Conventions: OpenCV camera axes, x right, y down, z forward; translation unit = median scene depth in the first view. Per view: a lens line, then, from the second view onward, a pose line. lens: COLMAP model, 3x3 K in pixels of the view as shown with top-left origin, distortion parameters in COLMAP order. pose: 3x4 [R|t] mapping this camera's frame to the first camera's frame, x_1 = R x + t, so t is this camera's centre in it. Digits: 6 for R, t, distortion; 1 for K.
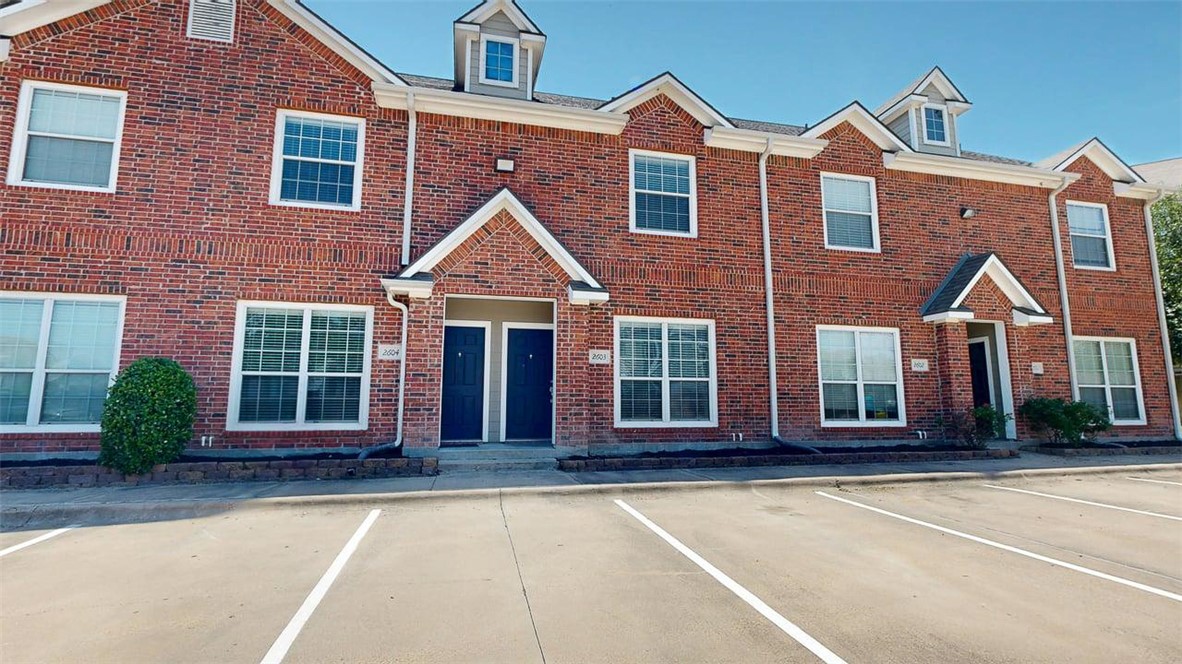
lens RADIAL K [[549.8, 0, 591.0], [0, 549.8, 332.0], [0, 0, 1]] dist [-0.001310, 0.000001]
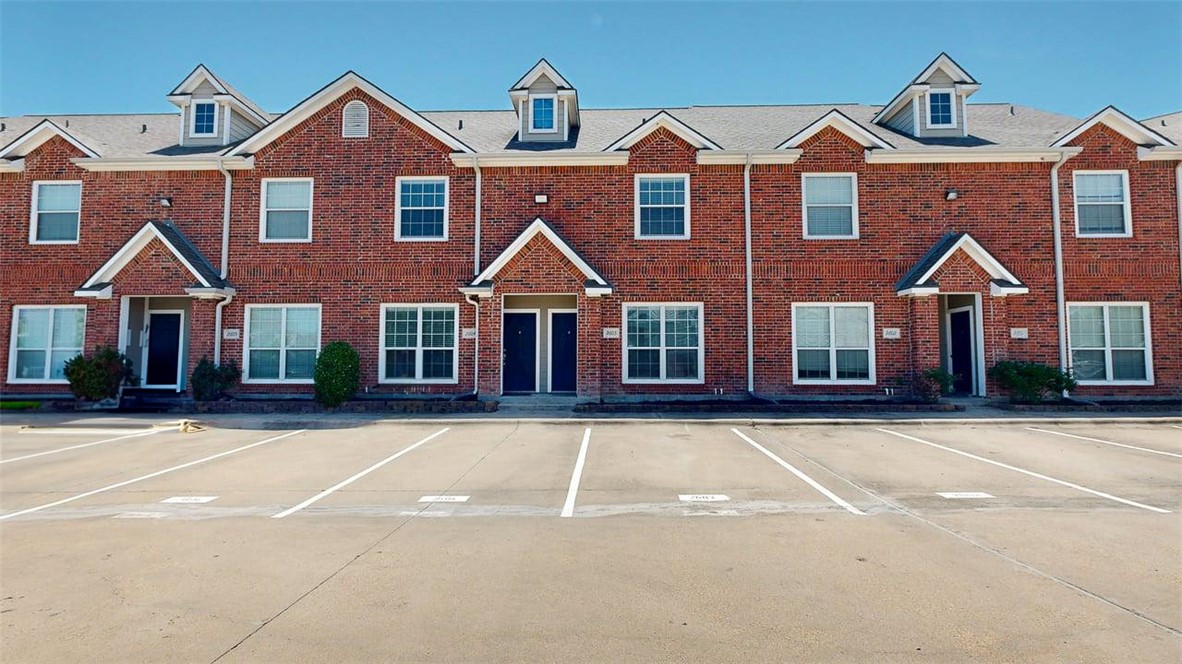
lens RADIAL K [[549.8, 0, 591.0], [0, 549.8, 332.0], [0, 0, 1]] dist [-0.001310, 0.000001]
pose [[0.965209, -0.016703, -0.260947, 0.312403], [0.036906, 0.996669, 0.072718, -0.057351], [0.258863, -0.079818, 0.962611, -0.333429]]
